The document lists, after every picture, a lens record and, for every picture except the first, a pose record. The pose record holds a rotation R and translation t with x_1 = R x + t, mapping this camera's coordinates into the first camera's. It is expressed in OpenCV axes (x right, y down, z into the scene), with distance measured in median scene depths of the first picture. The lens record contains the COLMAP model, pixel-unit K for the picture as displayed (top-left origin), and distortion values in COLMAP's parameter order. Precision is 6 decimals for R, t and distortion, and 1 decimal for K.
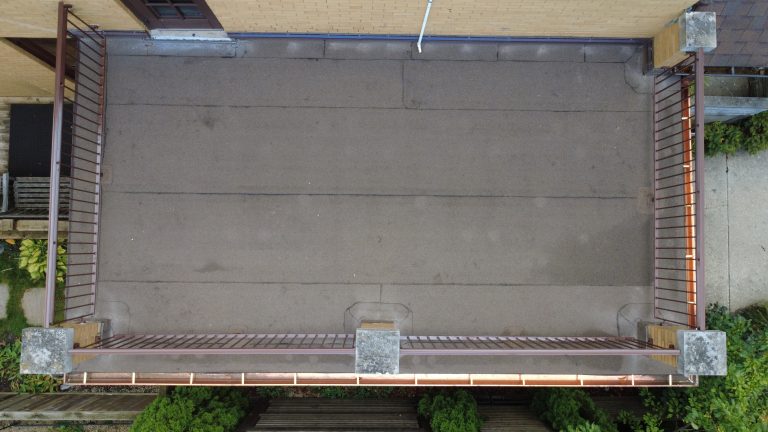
lens RADIAL K [[583.1, 0, 387.2], [0, 583.1, 213.2], [0, 0, 1]] dist [0.002943, -0.005521]
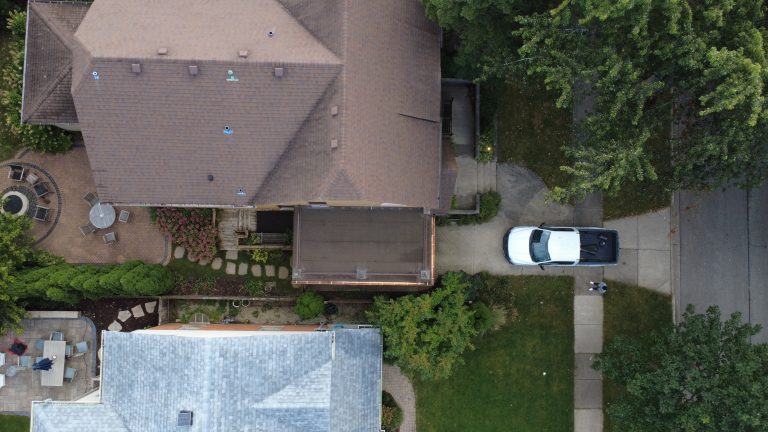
lens RADIAL K [[583.1, 0, 387.2], [0, 583.1, 213.2], [0, 0, 1]] dist [0.002943, -0.005521]
pose [[0.999874, 0.007529, 0.013996, 0.113720], [-0.007521, 0.999972, -0.000651, -0.247508], [-0.014000, 0.000546, 0.999902, -3.452149]]
